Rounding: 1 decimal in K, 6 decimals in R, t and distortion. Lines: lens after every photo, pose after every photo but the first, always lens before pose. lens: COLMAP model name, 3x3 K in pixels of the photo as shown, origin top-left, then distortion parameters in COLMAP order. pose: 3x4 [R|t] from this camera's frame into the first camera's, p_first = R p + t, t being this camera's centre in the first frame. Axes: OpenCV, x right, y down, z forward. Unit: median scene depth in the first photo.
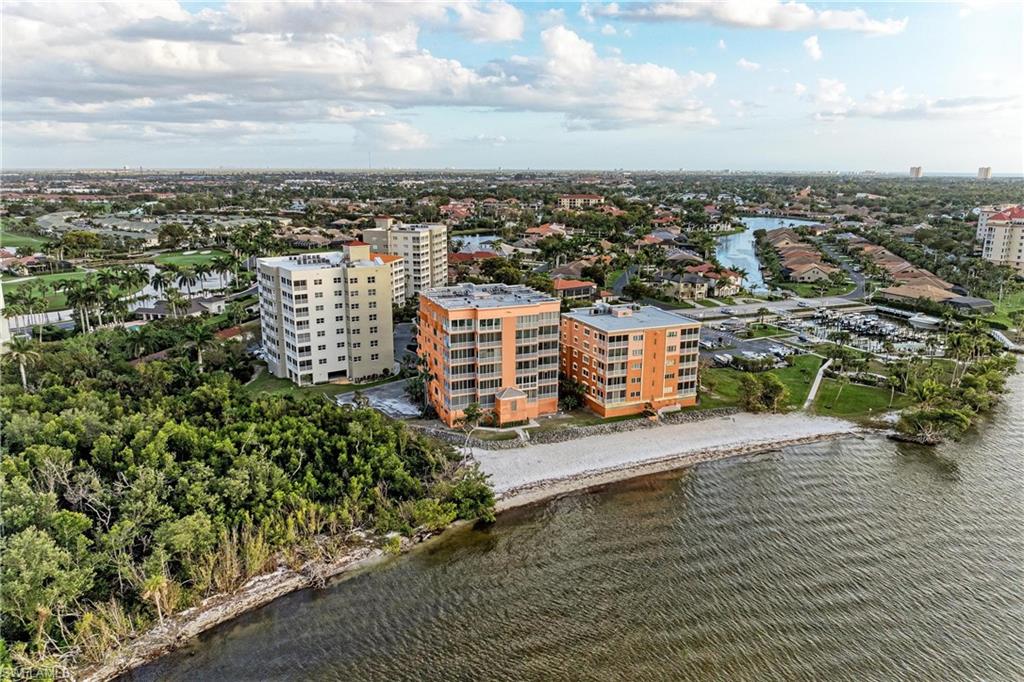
lens RADIAL K [[713.4, 0, 509.0], [0, 713.4, 307.4], [0, 0, 1]] dist [-0.024244, 0.004590]
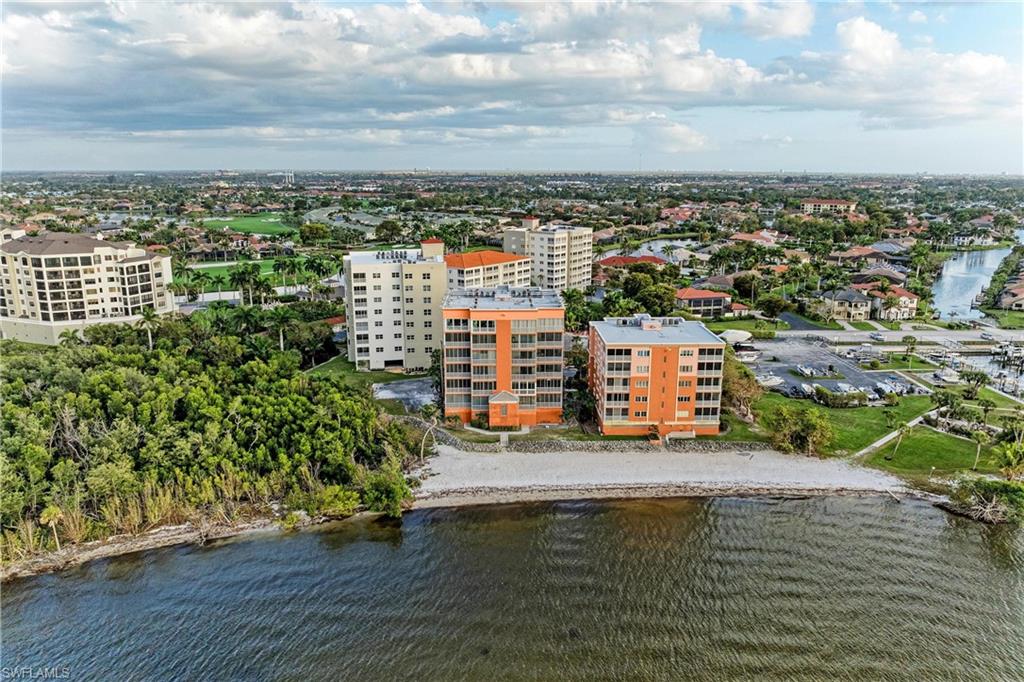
lens RADIAL K [[713.4, 0, 523.4], [0, 713.4, 300.5], [0, 0, 1]] dist [-0.024244, 0.004590]
pose [[0.933951, 0.064755, -0.351485, 0.127757], [-0.069133, 0.997607, 0.000093, -0.005399], [0.350650, 0.024212, 0.936194, 0.028074]]
